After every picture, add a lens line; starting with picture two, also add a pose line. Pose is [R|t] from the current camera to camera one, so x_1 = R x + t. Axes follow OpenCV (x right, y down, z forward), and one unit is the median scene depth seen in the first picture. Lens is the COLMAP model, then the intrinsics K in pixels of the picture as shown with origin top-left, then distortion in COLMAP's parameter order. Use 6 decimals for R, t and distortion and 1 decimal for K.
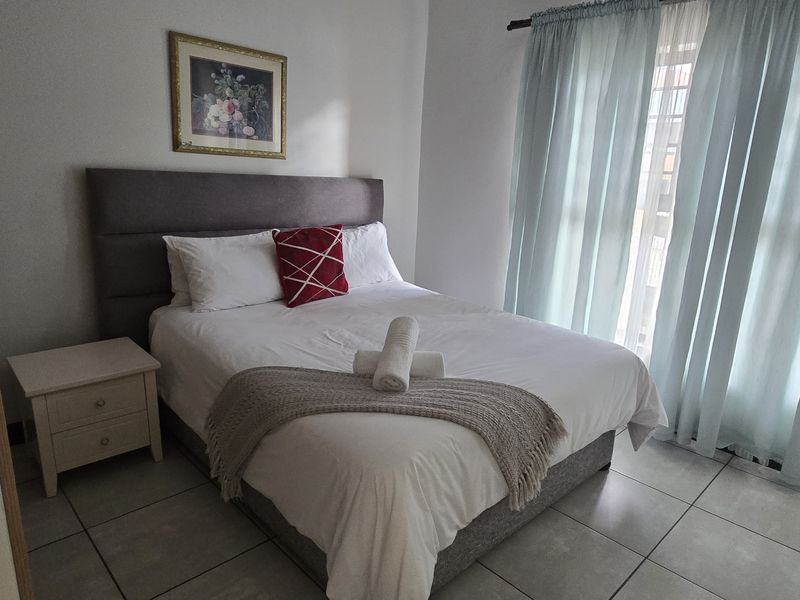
lens RADIAL K [[531.4, 0, 399.2], [0, 531.4, 300.6], [0, 0, 1]] dist [0.000829, -0.003496]
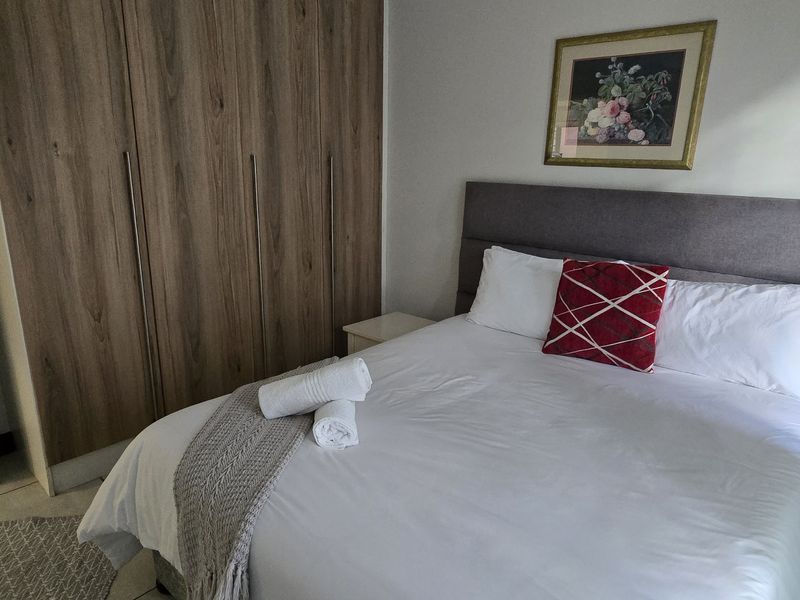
lens RADIAL K [[531.4, 0, 398.1], [0, 531.4, 299.4], [0, 0, 1]] dist [0.000829, -0.003496]
pose [[0.082613, 0.201888, -0.975918, 0.515720], [-0.261216, 0.949415, 0.174293, -0.138310], [0.961739, 0.240526, 0.131170, 0.636493]]
